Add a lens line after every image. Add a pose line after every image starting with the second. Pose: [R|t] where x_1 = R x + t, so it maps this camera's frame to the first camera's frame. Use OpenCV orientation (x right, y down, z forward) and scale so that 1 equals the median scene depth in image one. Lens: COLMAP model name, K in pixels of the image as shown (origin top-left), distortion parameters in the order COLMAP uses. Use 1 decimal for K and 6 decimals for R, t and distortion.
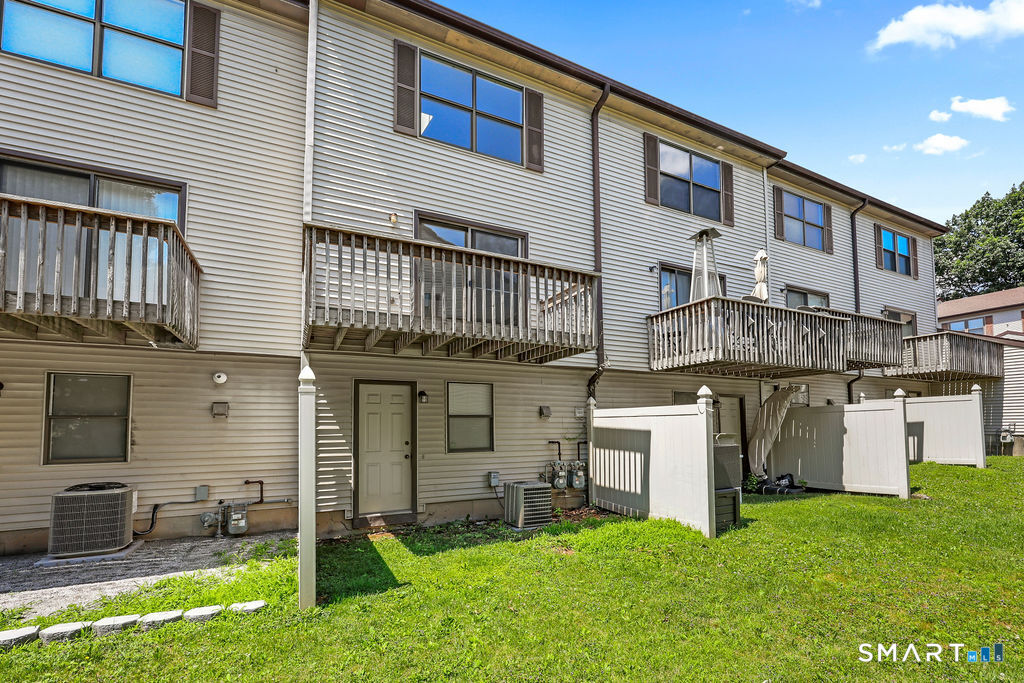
lens RADIAL K [[429.0, 0, 508.7], [0, 429.0, 408.2], [0, 0, 1]] dist [0.000653, -0.000224]
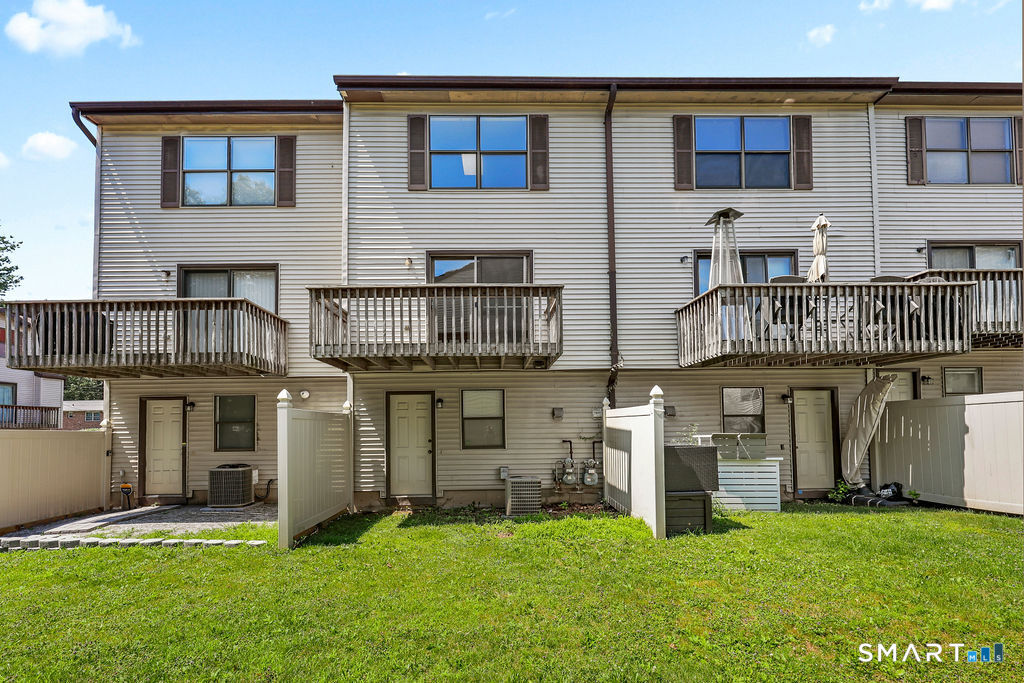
lens RADIAL K [[424.1, 0, 511.1], [0, 424.1, 417.9], [0, 0, 1]] dist [-0.000893, -0.000112]
pose [[0.917005, -0.012878, -0.398667, 0.425139], [0.023918, 0.999455, 0.022732, -0.006493], [0.398158, -0.030381, 0.916814, -0.024688]]
